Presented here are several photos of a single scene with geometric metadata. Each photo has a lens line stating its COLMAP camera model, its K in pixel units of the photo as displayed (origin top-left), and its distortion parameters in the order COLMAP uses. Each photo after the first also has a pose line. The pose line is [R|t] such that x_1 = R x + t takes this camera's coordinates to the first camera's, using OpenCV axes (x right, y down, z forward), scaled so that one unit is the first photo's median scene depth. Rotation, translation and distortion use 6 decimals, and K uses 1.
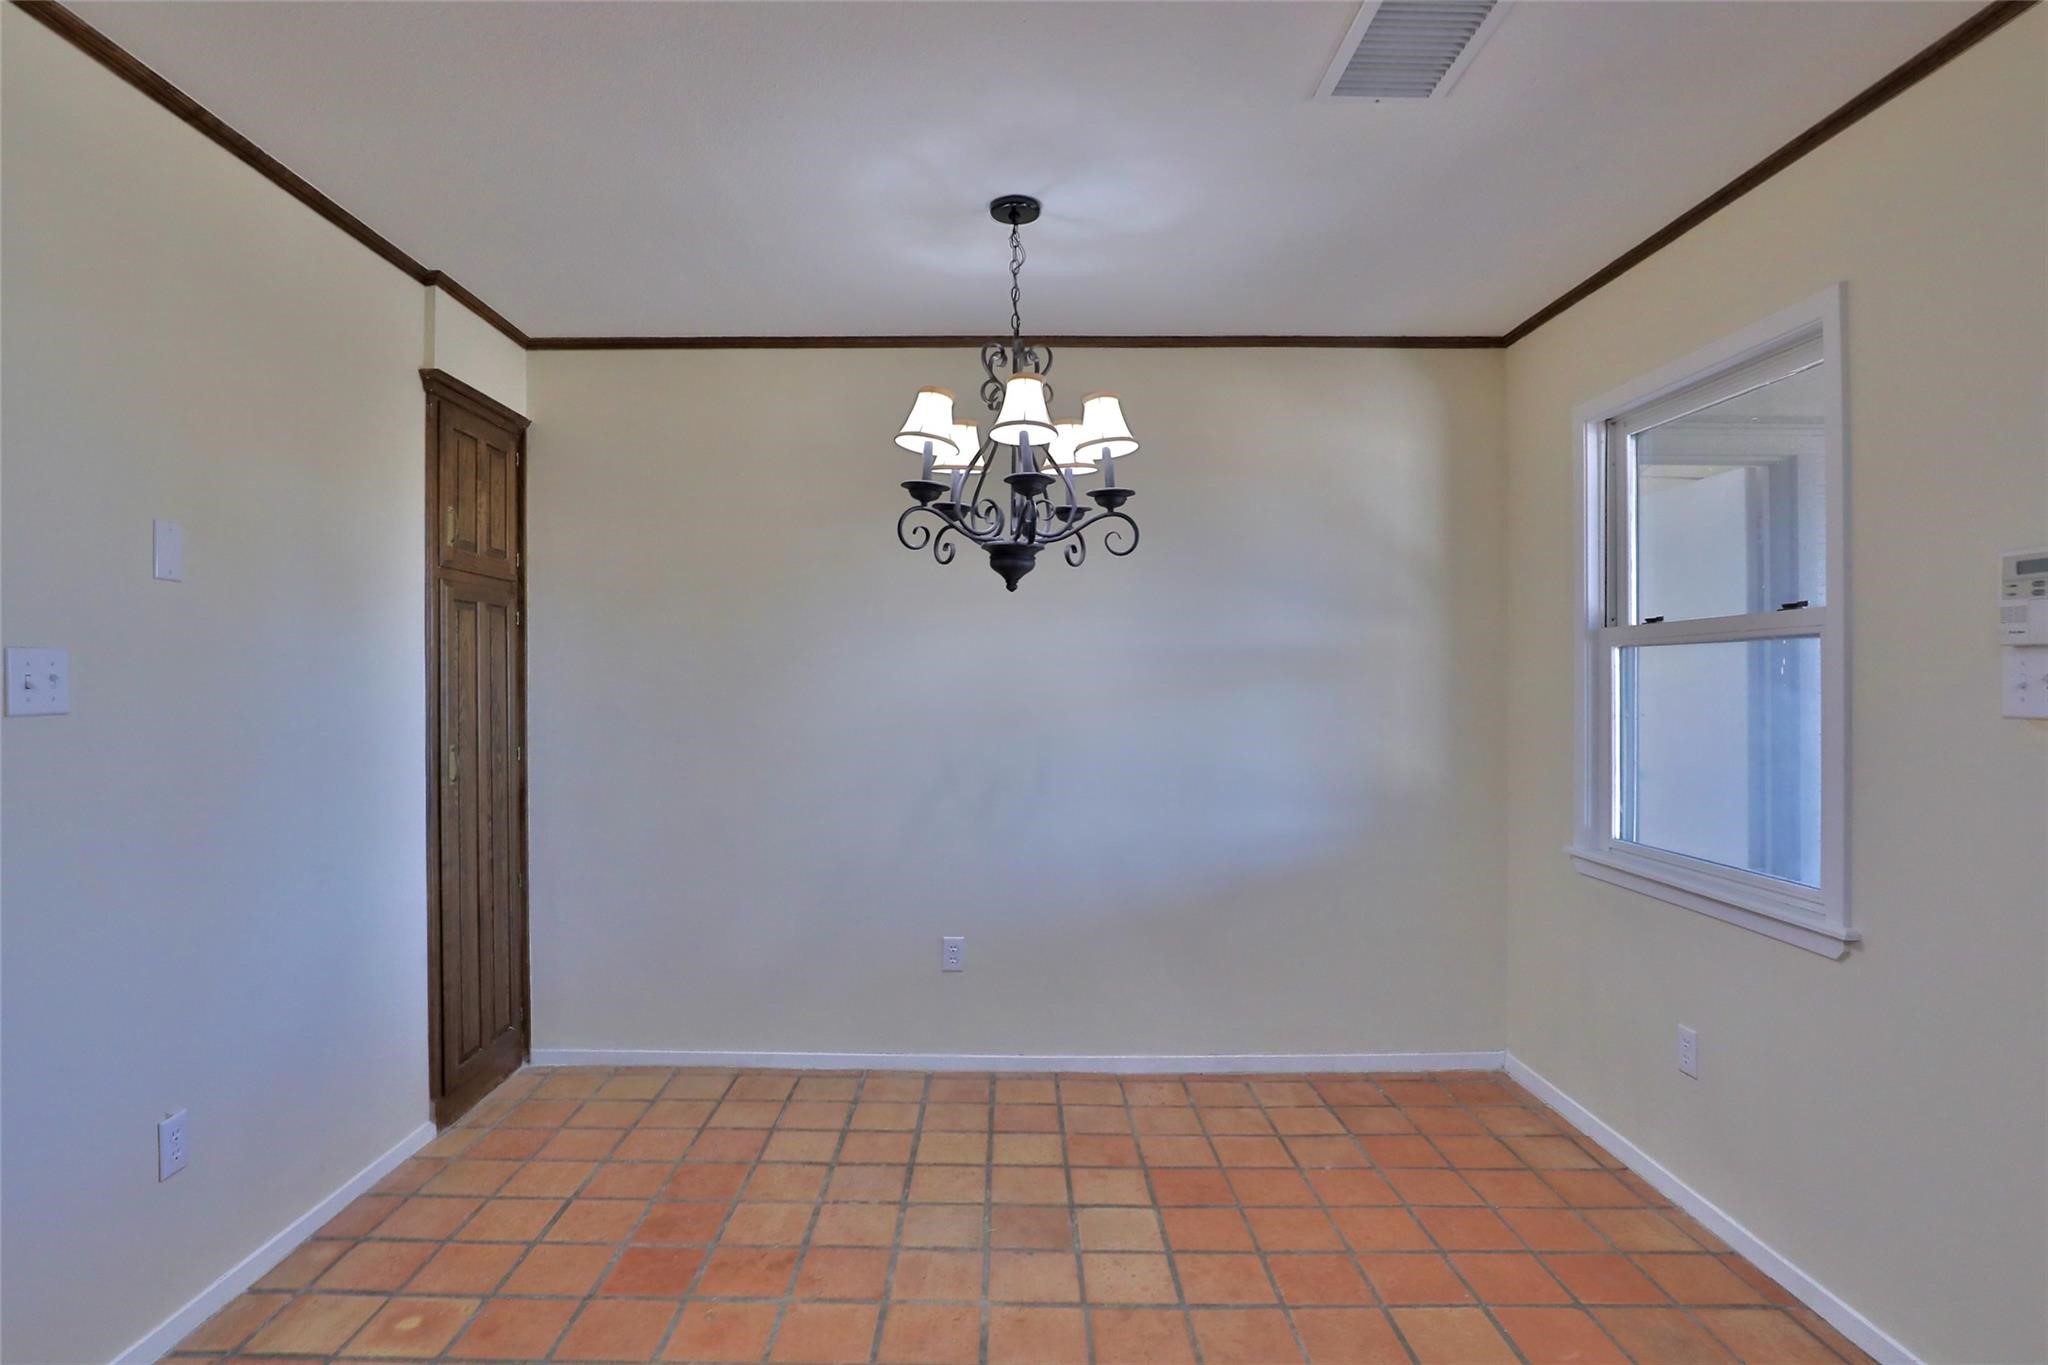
lens RADIAL K [[982.2, 0, 1026.4], [0, 982.2, 680.6], [0, 0, 1]] dist [-0.026331, 0.000501]
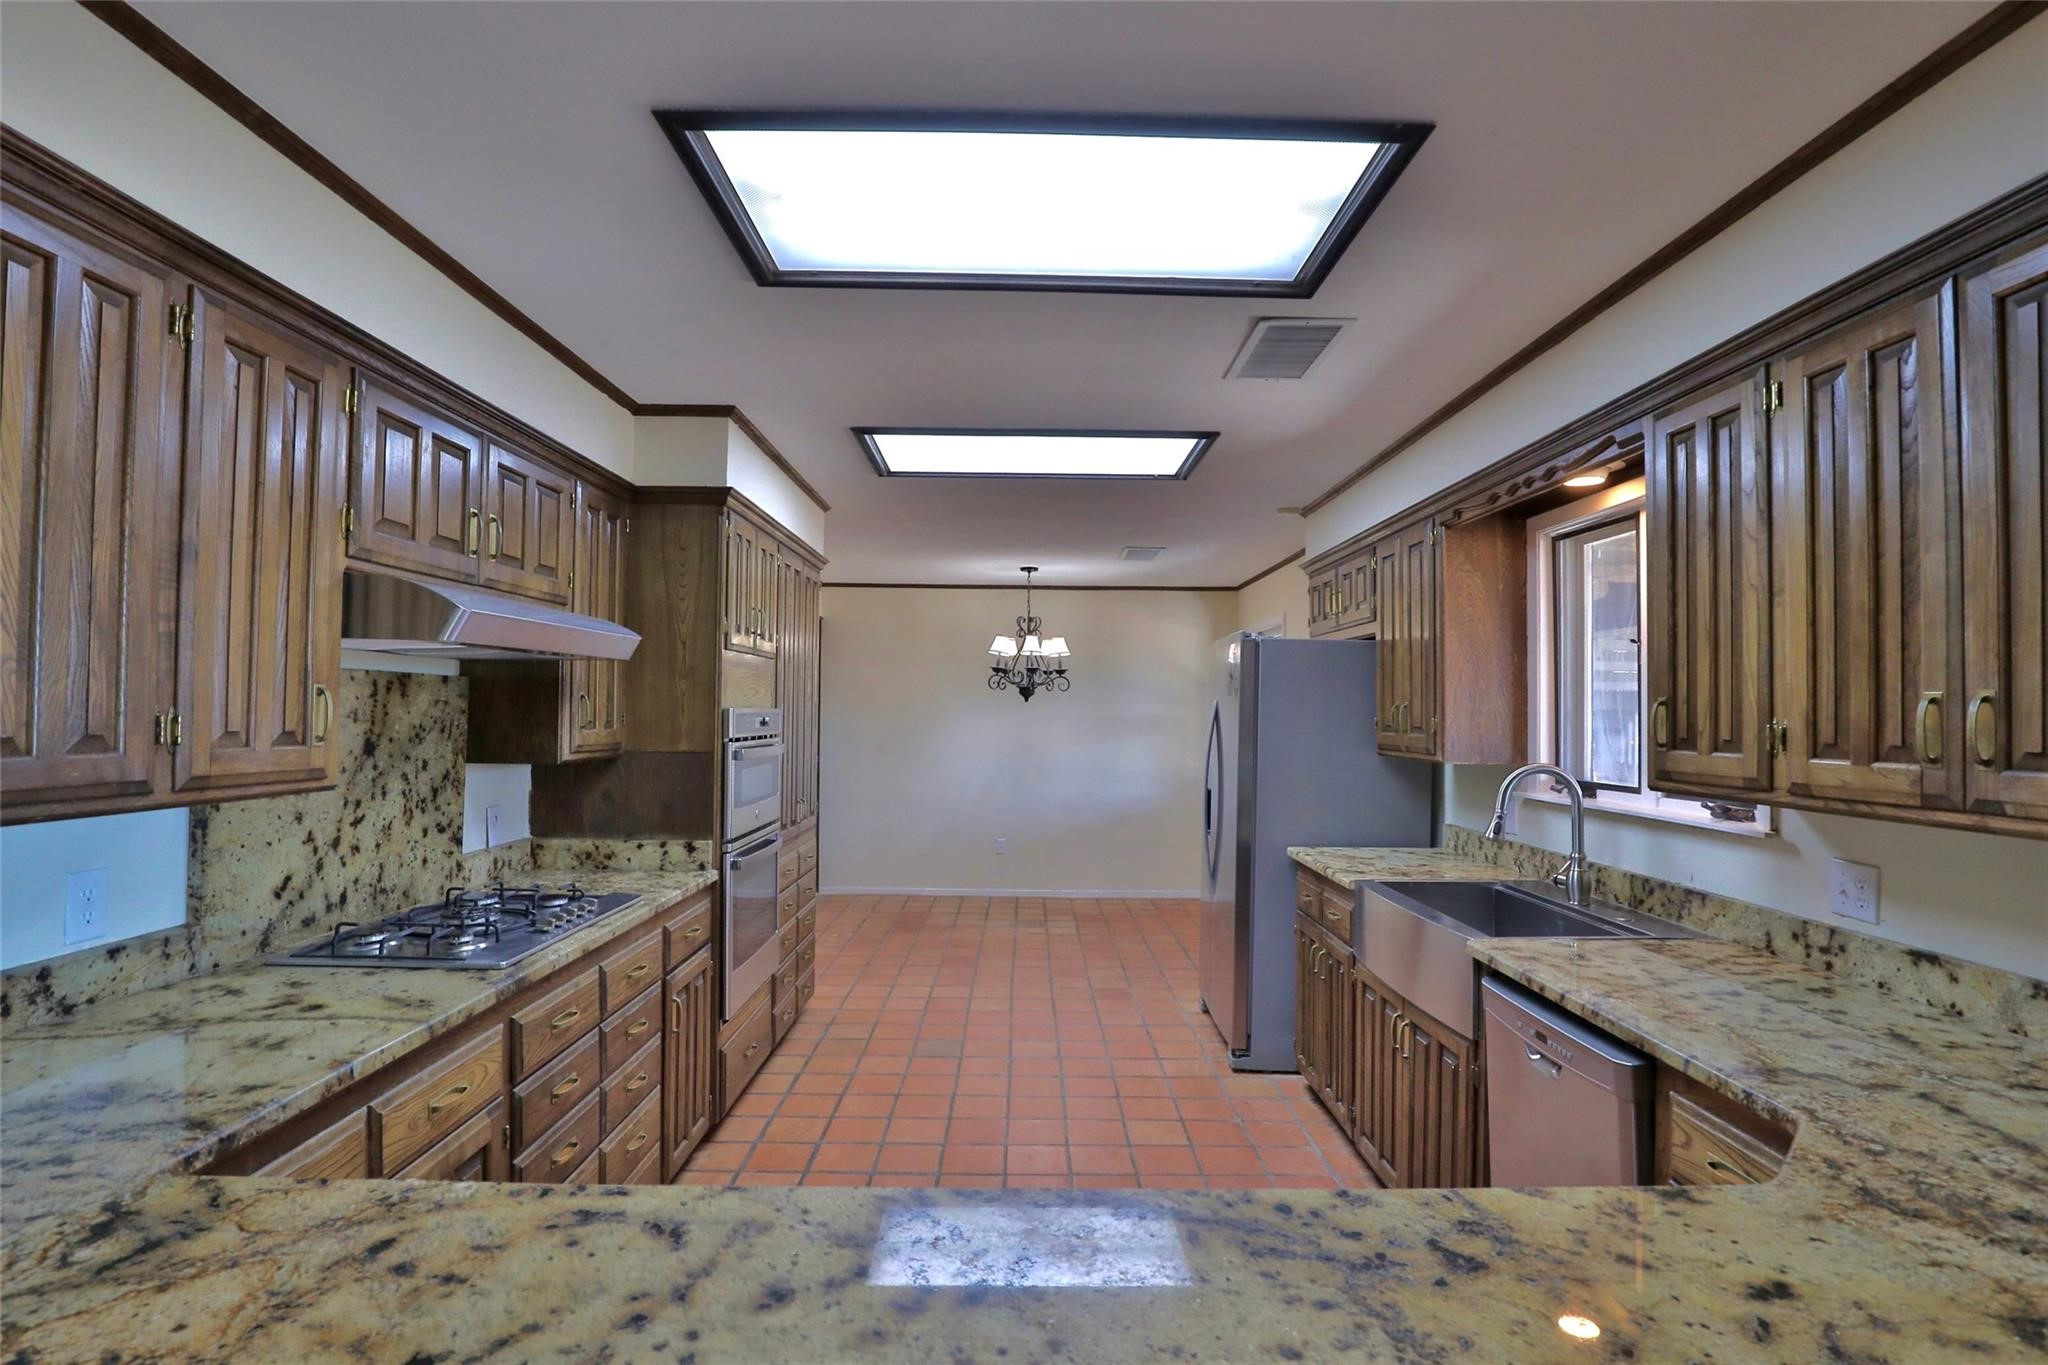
lens RADIAL K [[982.2, 0, 1024.7], [0, 982.2, 688.4], [0, 0, 1]] dist [-0.026331, 0.000501]
pose [[0.998202, 0.022342, -0.055624, 0.137904], [-0.023853, 0.999360, -0.026658, -0.052791], [0.054993, 0.027936, 0.998096, -1.867879]]
